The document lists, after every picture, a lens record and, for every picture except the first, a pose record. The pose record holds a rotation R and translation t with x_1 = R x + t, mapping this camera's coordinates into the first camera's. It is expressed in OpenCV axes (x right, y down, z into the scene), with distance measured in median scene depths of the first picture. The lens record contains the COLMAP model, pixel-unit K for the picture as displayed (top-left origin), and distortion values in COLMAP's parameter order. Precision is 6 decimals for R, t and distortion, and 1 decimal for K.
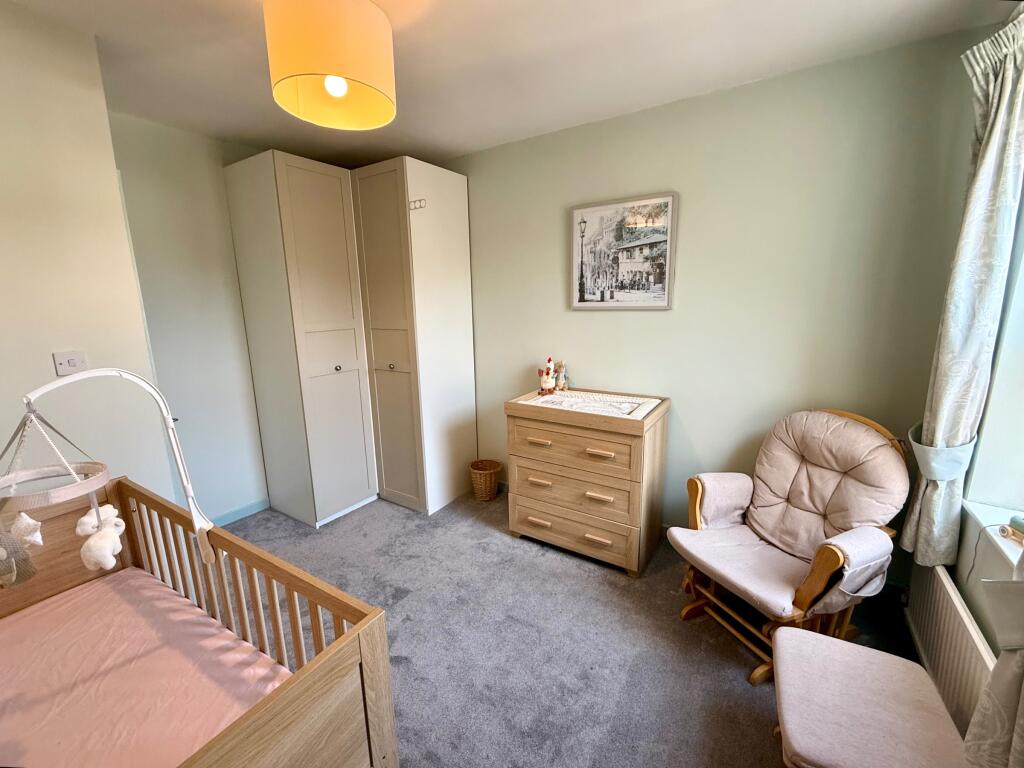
lens RADIAL K [[412.2, 0, 510.5], [0, 412.2, 375.6], [0, 0, 1]] dist [0.000579, -0.000113]
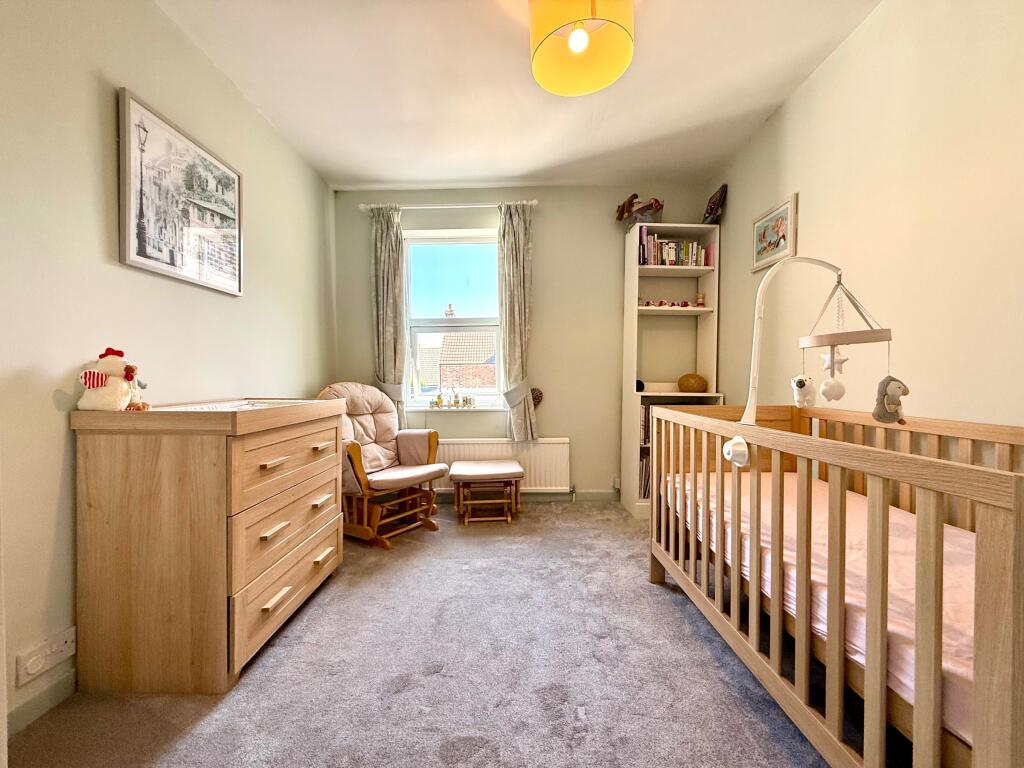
lens RADIAL K [[412.2, 0, 509.2], [0, 412.2, 381.8], [0, 0, 1]] dist [0.000579, -0.000113]
pose [[-0.527146, 0.022213, 0.849485, -0.642682], [0.186992, 0.978188, 0.090459, 0.044974], [-0.828946, 0.206532, -0.519801, 0.970396]]
